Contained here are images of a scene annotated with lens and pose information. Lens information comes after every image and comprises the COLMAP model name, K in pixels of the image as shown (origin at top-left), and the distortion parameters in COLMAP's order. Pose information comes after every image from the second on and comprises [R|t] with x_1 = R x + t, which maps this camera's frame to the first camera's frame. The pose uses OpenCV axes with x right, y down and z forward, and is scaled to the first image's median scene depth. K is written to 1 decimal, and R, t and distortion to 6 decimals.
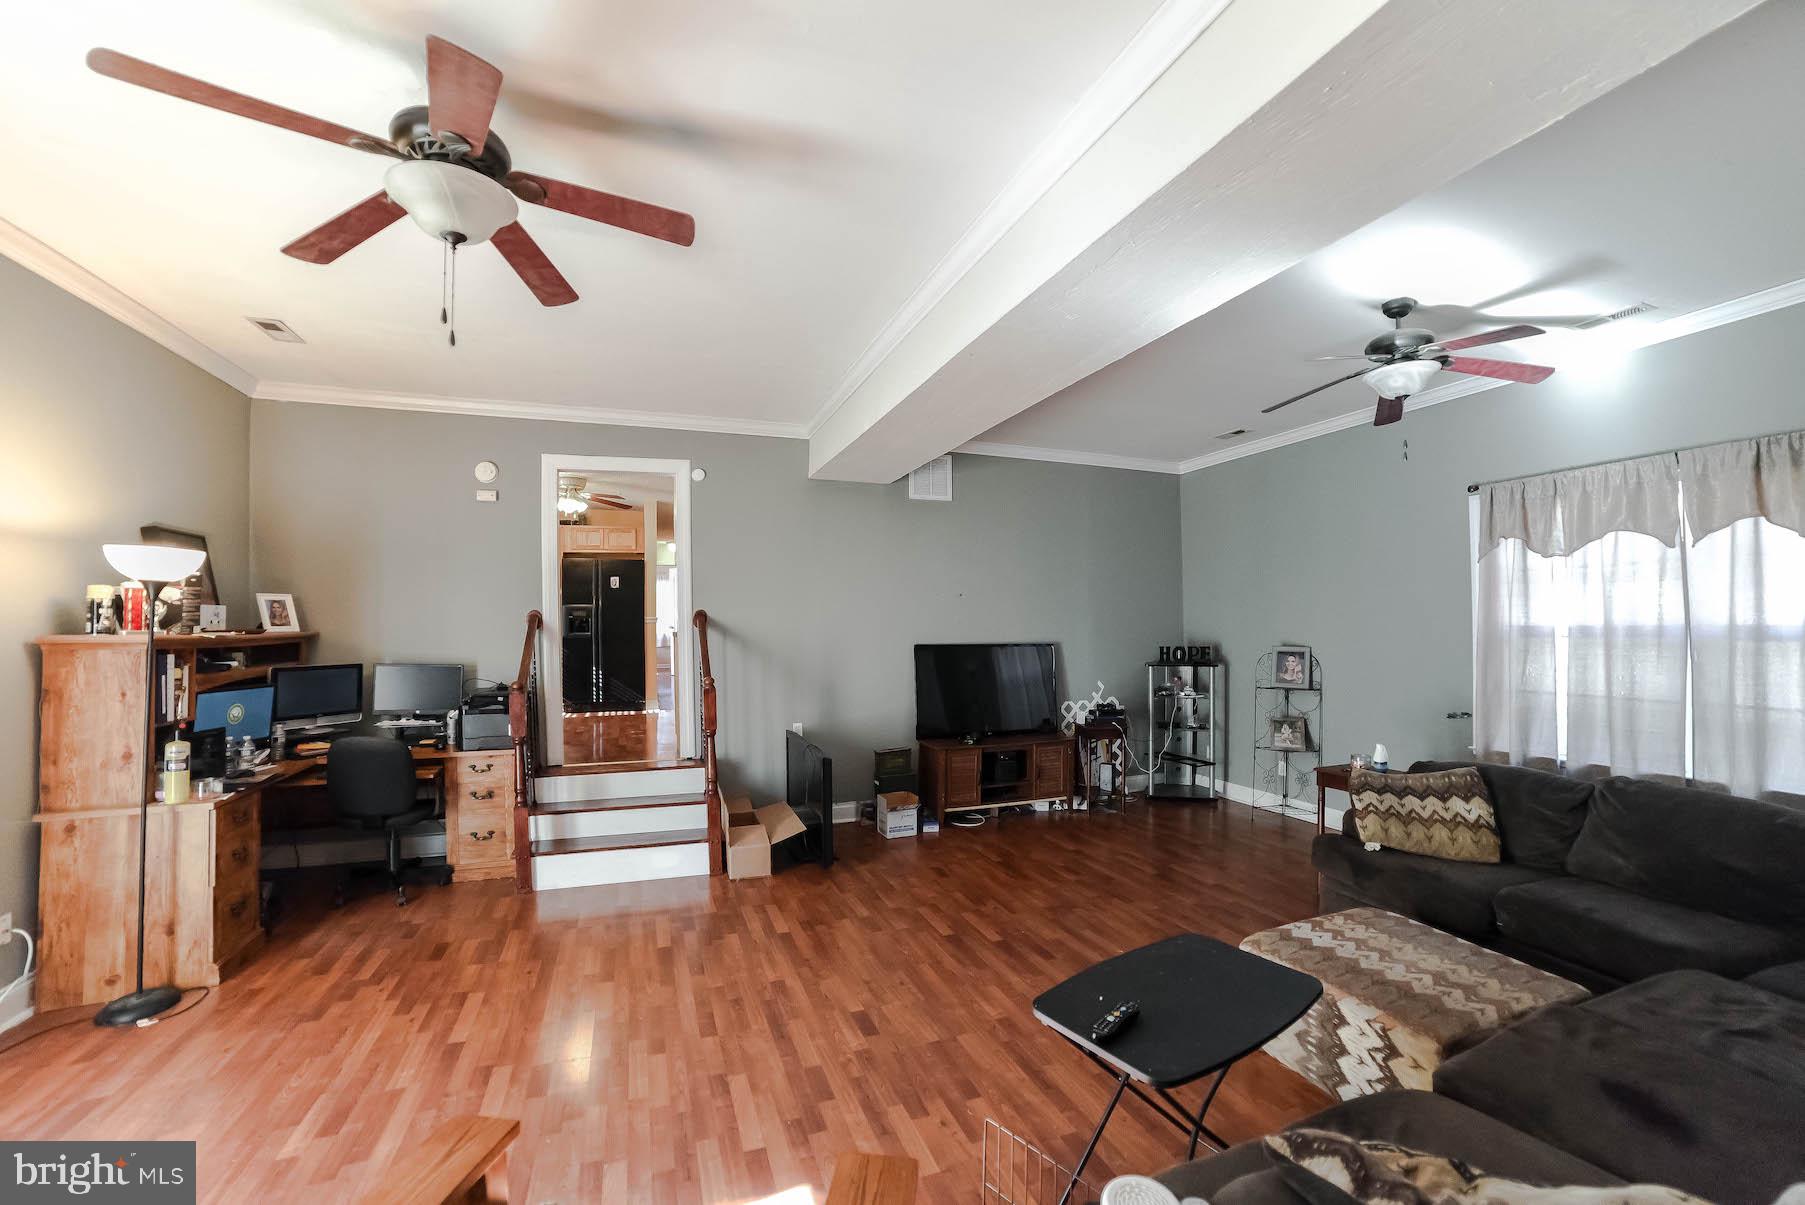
lens RADIAL K [[725.2, 0, 901.6], [0, 725.2, 615.6], [0, 0, 1]] dist [-0.094531, 0.032639]
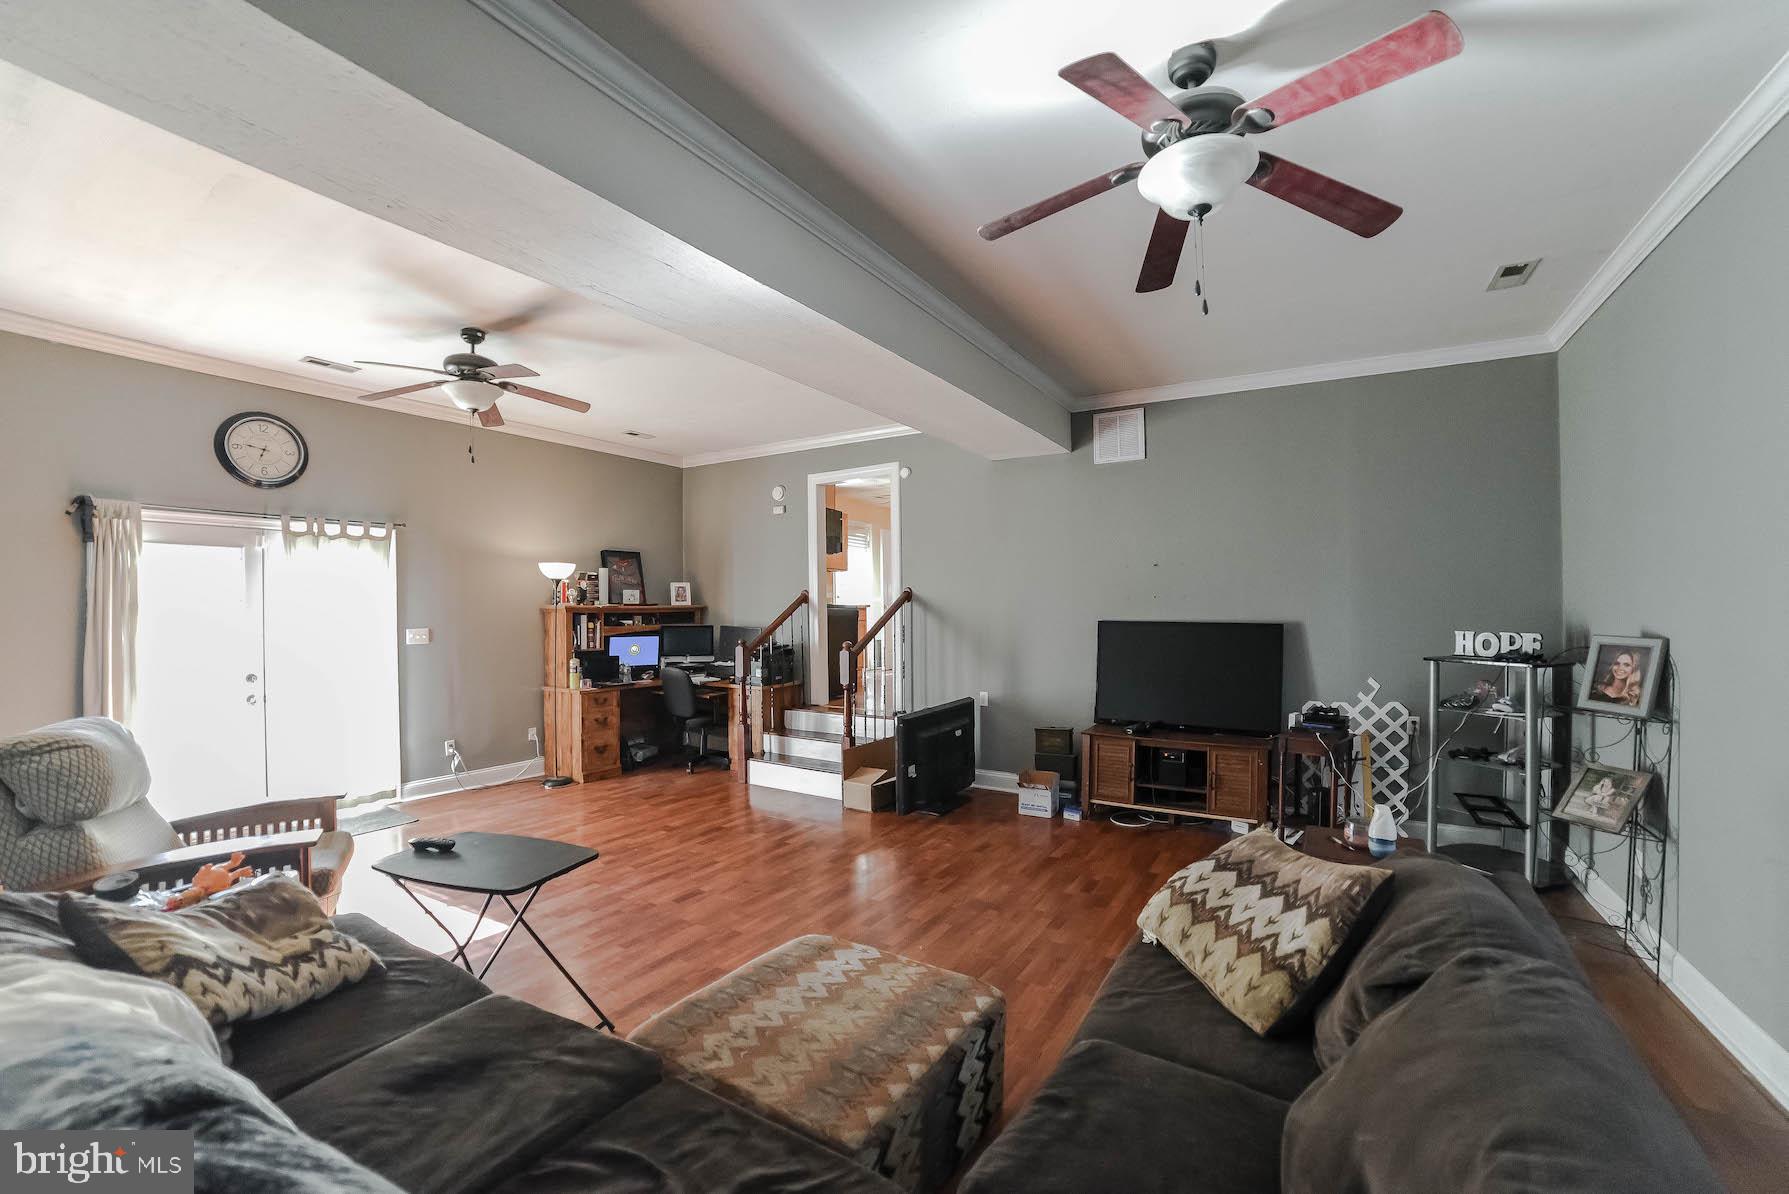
lens RADIAL K [[718.8, 0, 893.7], [0, 718.8, 610.0], [0, 0, 1]] dist [-0.094531, 0.032639]
pose [[0.616184, 0.006763, -0.787573, 0.819001], [0.010108, 0.999813, 0.016494, 0.012547], [0.787537, -0.018124, 0.616000, 0.329953]]
